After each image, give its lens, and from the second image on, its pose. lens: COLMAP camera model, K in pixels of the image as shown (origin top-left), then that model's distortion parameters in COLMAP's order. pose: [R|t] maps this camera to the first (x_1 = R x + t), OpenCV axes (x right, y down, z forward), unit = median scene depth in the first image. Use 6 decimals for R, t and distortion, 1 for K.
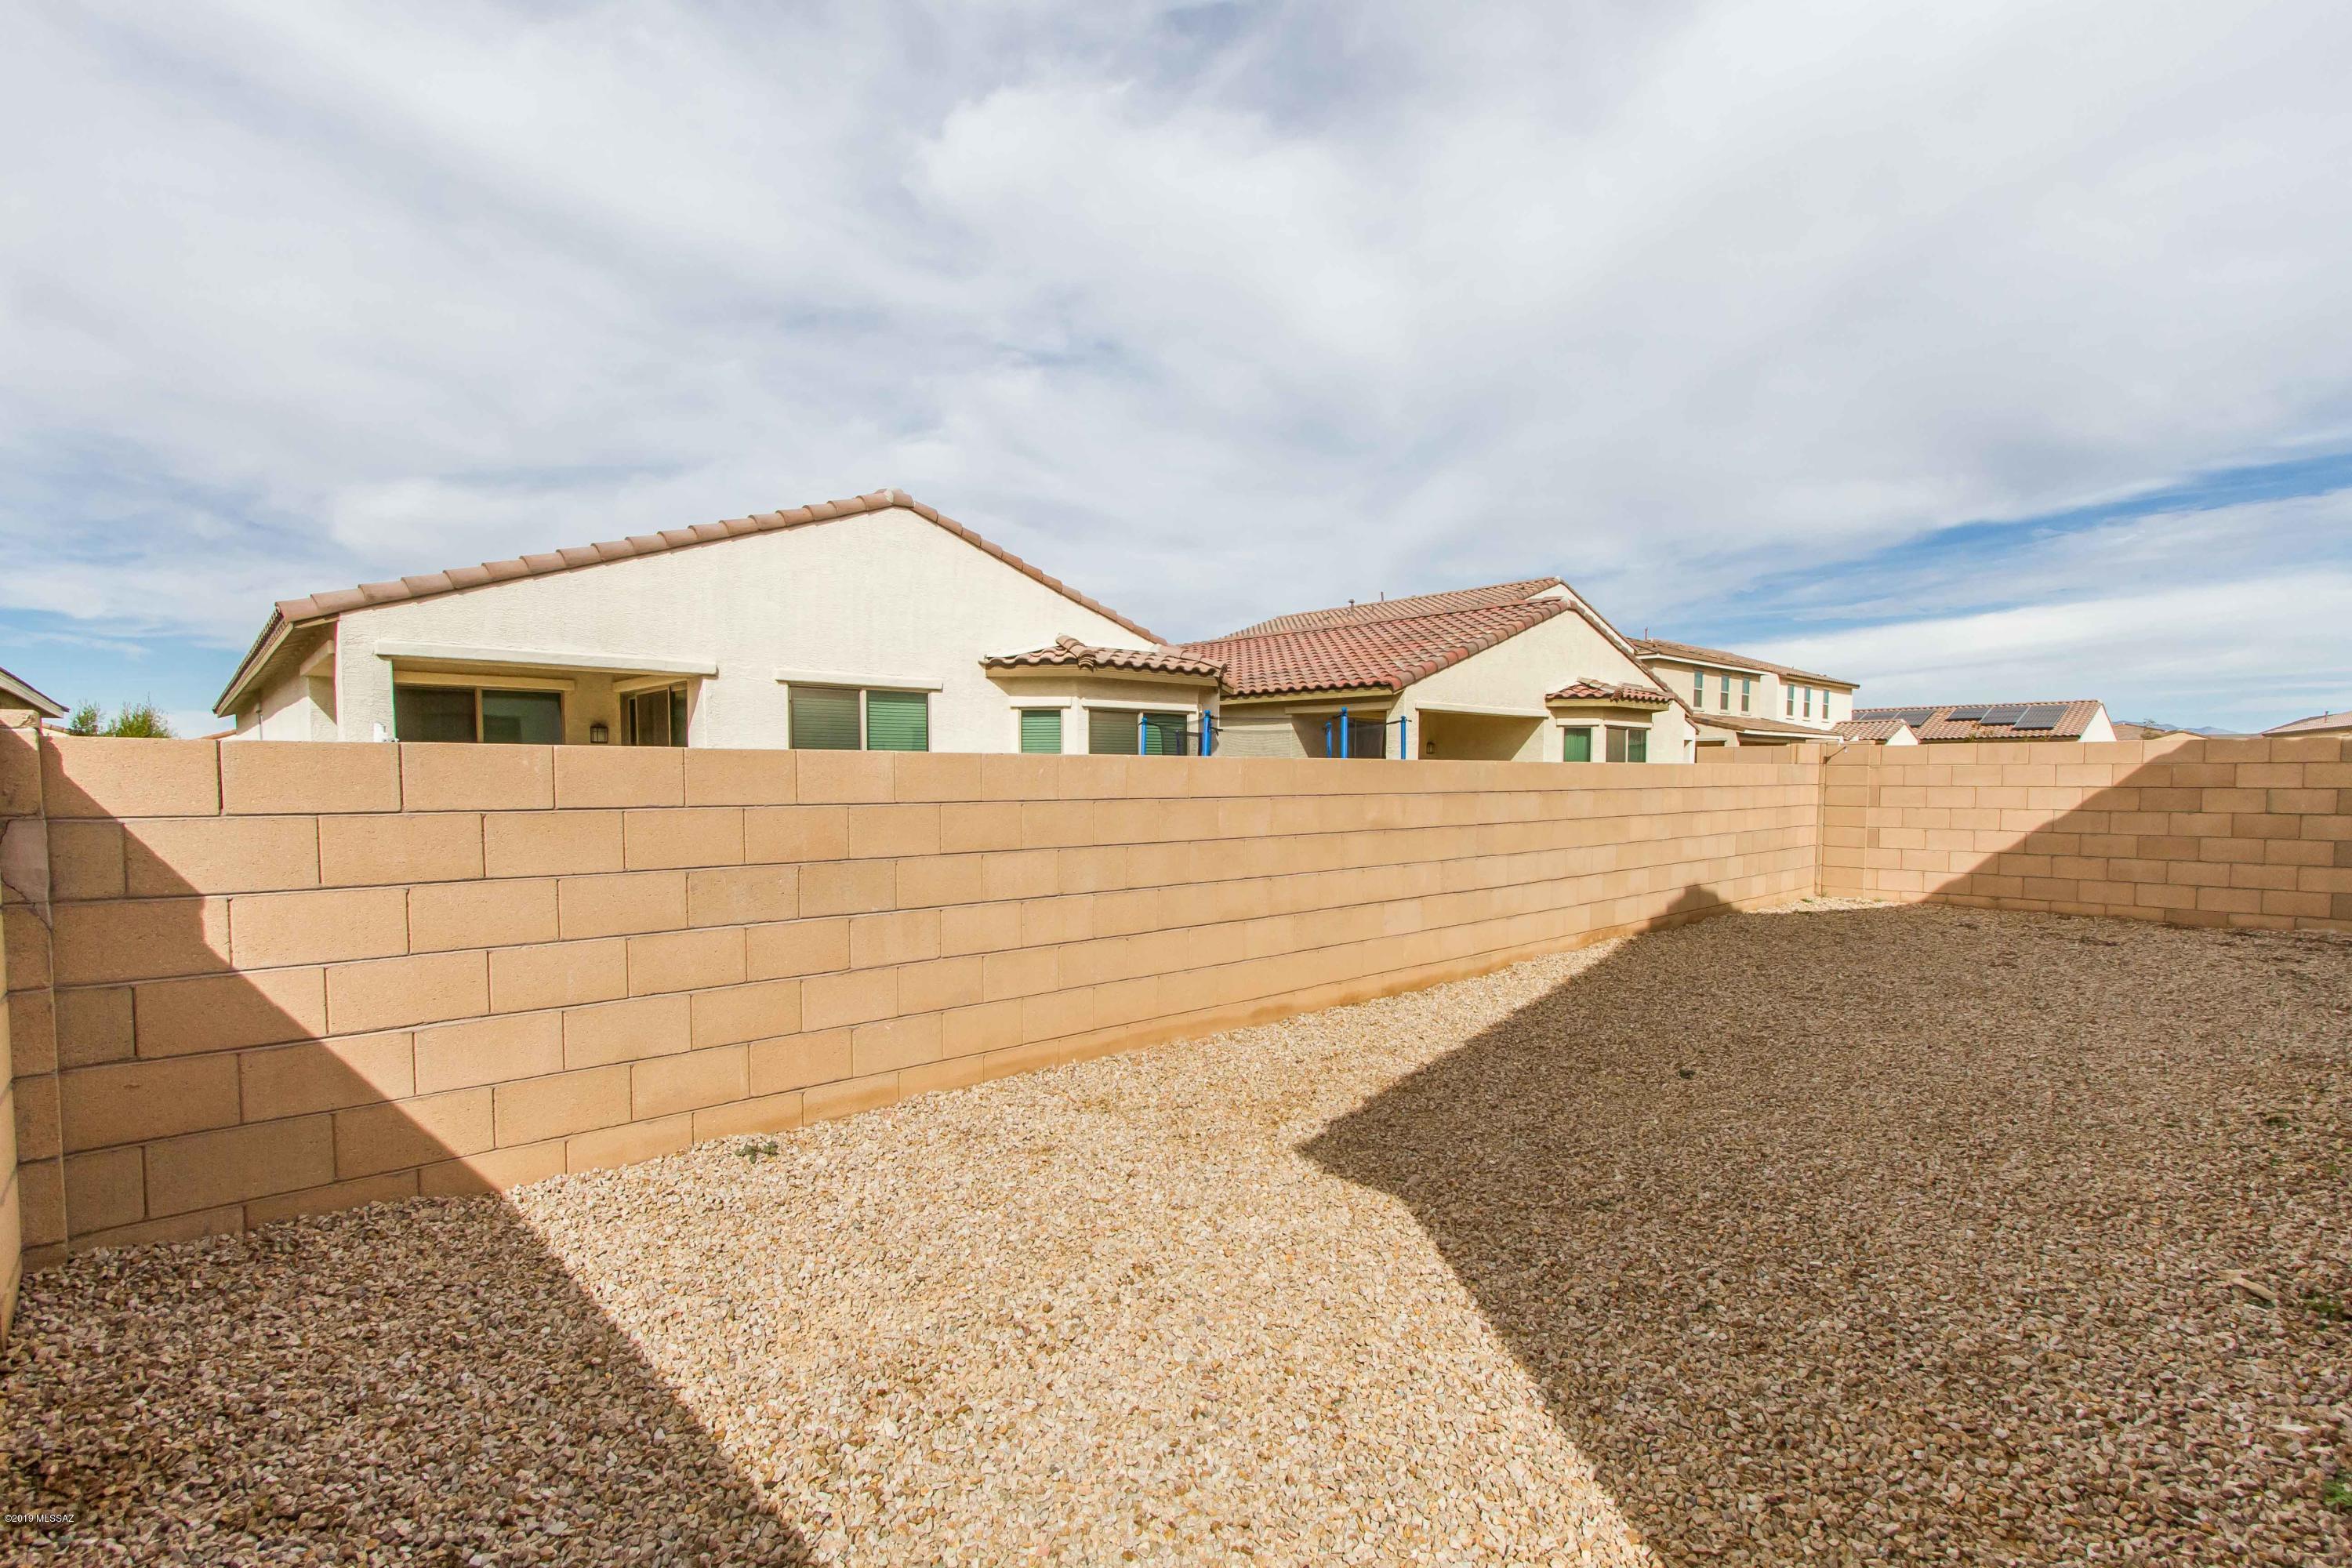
lens RADIAL K [[1087.2, 0, 1179.3], [0, 1087.2, 816.1], [0, 0, 1]] dist [0.014962, 0.000154]
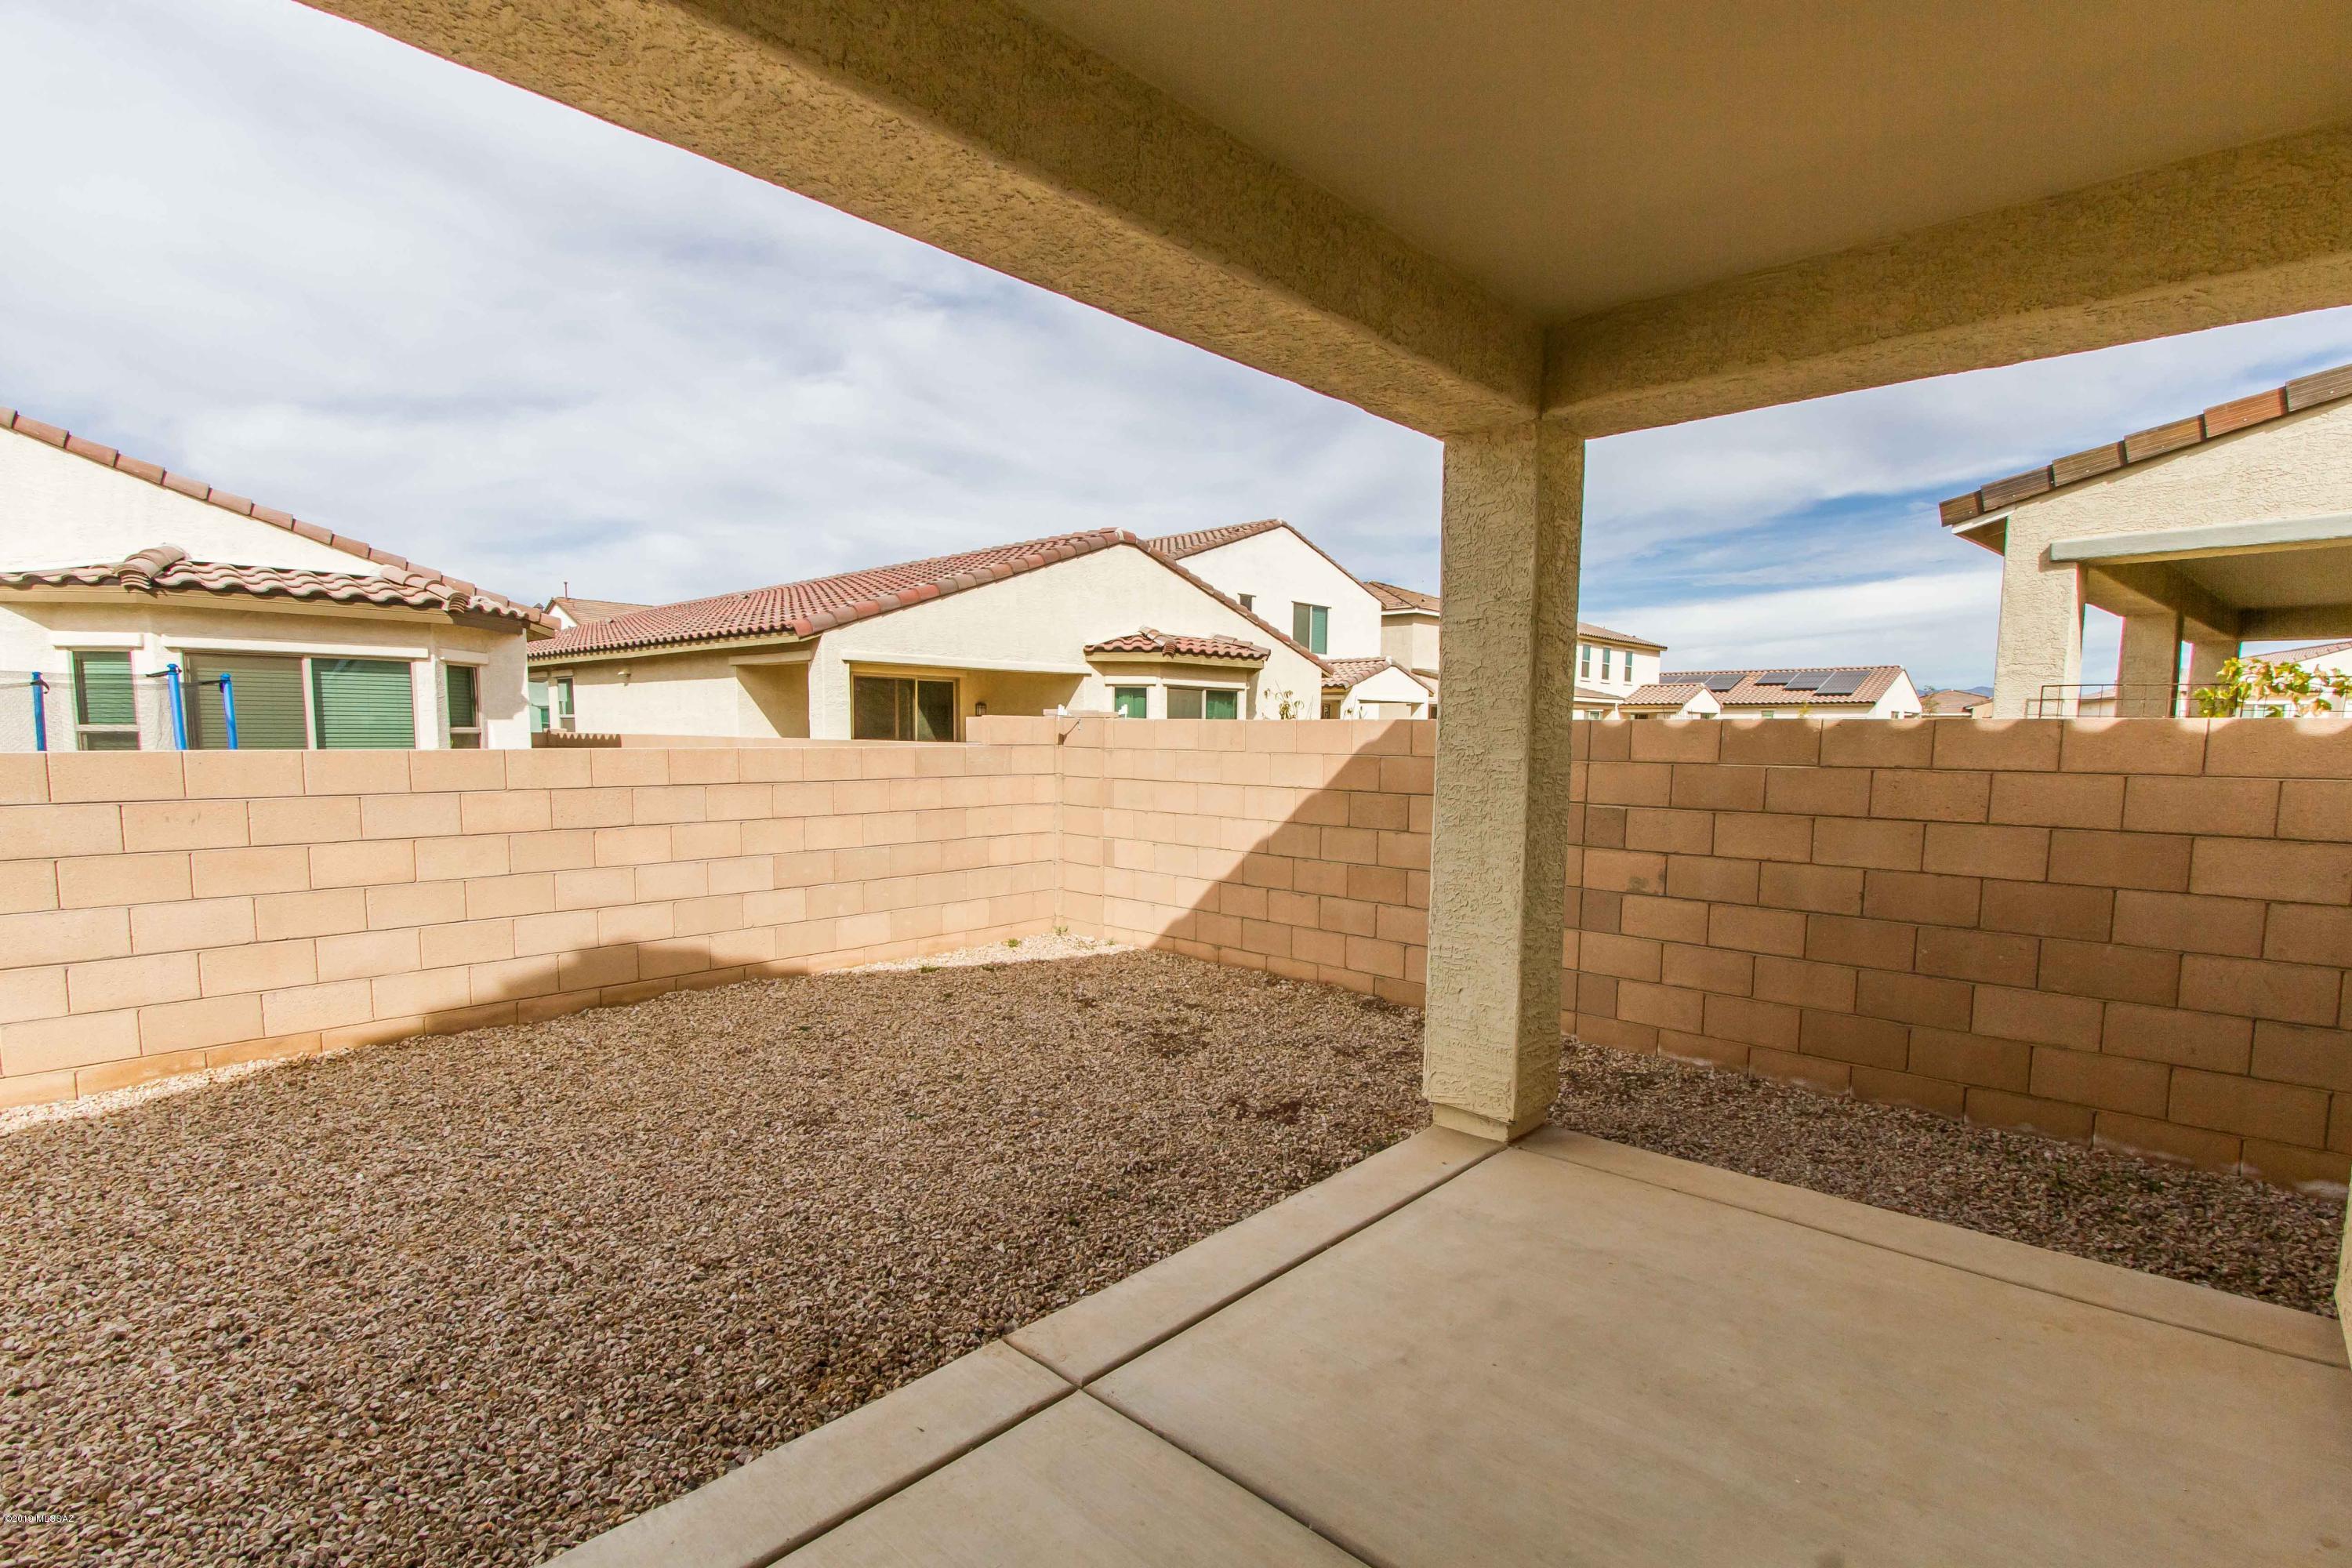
lens RADIAL K [[1094.0, 0, 1173.3], [0, 1094.0, 774.9], [0, 0, 1]] dist [0.011058, 0.000101]
pose [[0.997674, 0.007669, 0.067729, 0.342033], [-0.007902, 0.999964, 0.003172, -0.017335], [-0.067702, -0.003700, 0.997699, 0.166373]]
